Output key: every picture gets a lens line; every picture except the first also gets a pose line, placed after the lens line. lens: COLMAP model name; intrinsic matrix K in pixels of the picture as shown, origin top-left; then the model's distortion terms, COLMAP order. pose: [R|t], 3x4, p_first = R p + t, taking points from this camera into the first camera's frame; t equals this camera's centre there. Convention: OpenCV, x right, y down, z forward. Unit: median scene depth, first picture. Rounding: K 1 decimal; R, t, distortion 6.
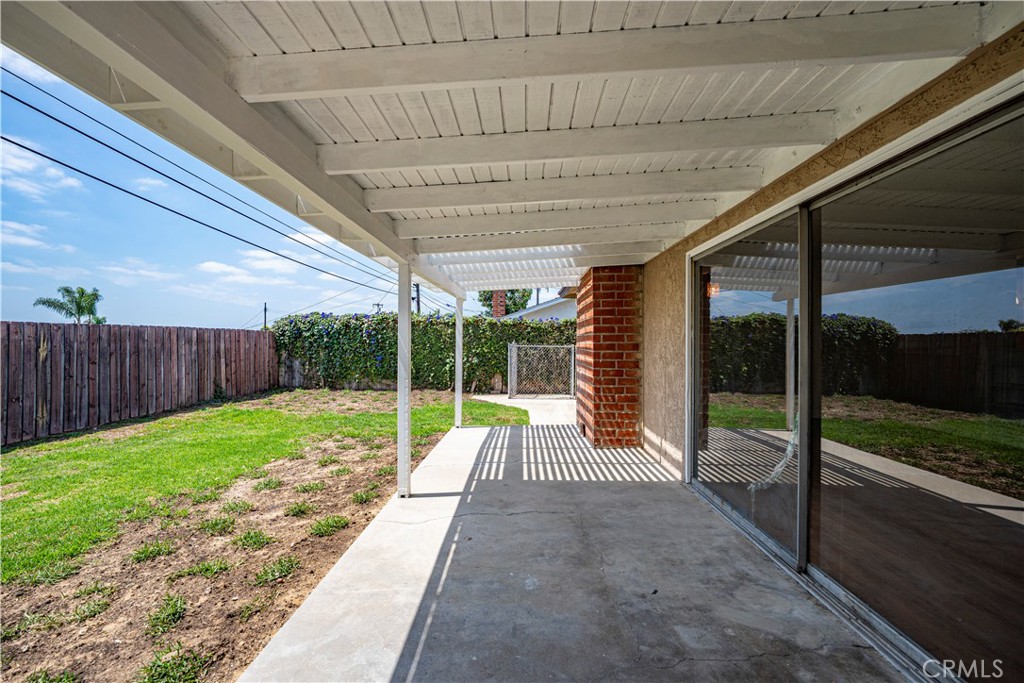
lens RADIAL K [[424.0, 0, 514.7], [0, 424.0, 343.6], [0, 0, 1]] dist [-0.008930, 0.001472]
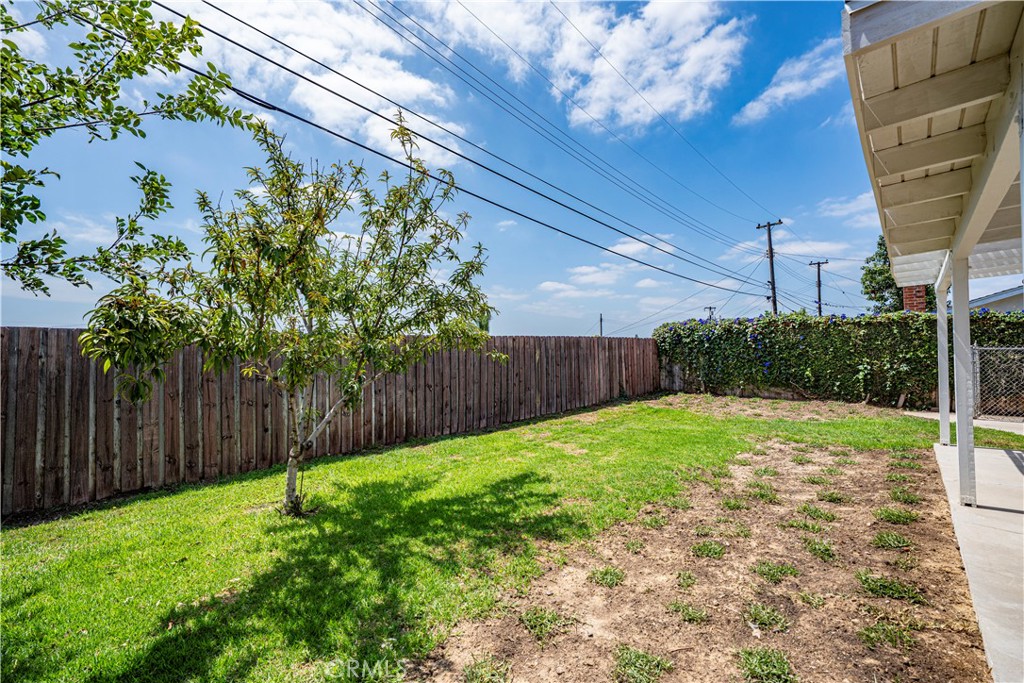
lens RADIAL K [[448.1, 0, 510.3], [0, 448.1, 340.8], [0, 0, 1]] dist [-0.007369, 0.002625]
pose [[0.760172, -0.025229, -0.649232, -0.176243], [0.010807, 0.999599, -0.026190, 0.004820], [0.649632, 0.012892, 0.760140, -0.193629]]
